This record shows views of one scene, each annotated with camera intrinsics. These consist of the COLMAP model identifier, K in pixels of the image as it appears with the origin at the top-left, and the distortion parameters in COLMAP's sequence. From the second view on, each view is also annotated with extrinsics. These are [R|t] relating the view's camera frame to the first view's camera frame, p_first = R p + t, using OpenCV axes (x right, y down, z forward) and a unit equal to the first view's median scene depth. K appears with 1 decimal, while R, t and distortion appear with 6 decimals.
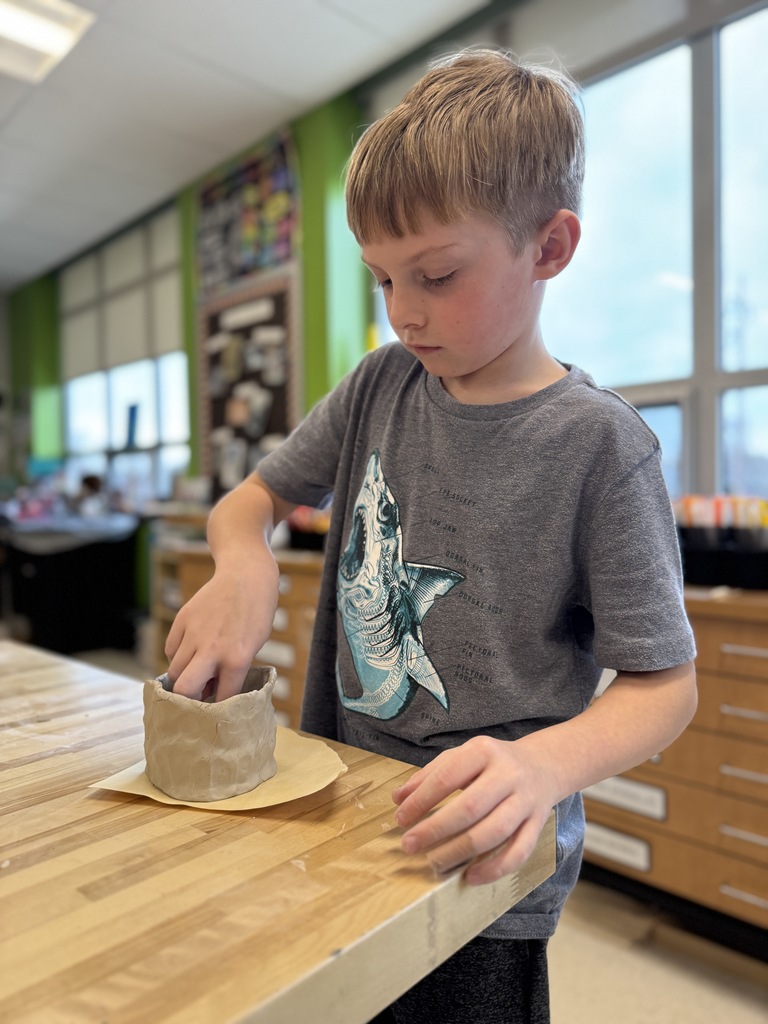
lens RADIAL K [[759.8, 0, 387.0], [0, 759.8, 504.7], [0, 0, 1]] dist [-0.006929, -0.015949]
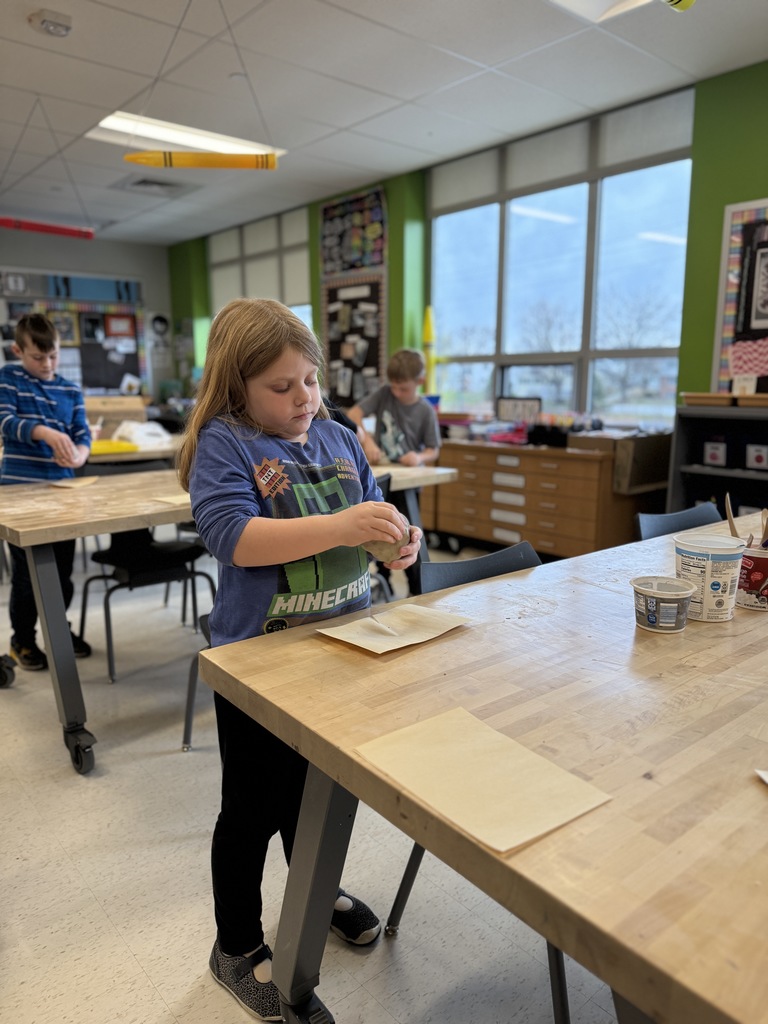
lens RADIAL K [[759.8, 0, 380.1], [0, 759.8, 514.4], [0, 0, 1]] dist [-0.006929, -0.015949]
pose [[0.996237, 0.028010, -0.082018, 0.024256], [-0.015137, 0.988023, 0.153561, -0.024823], [0.085337, -0.151741, 0.984729, -0.733546]]
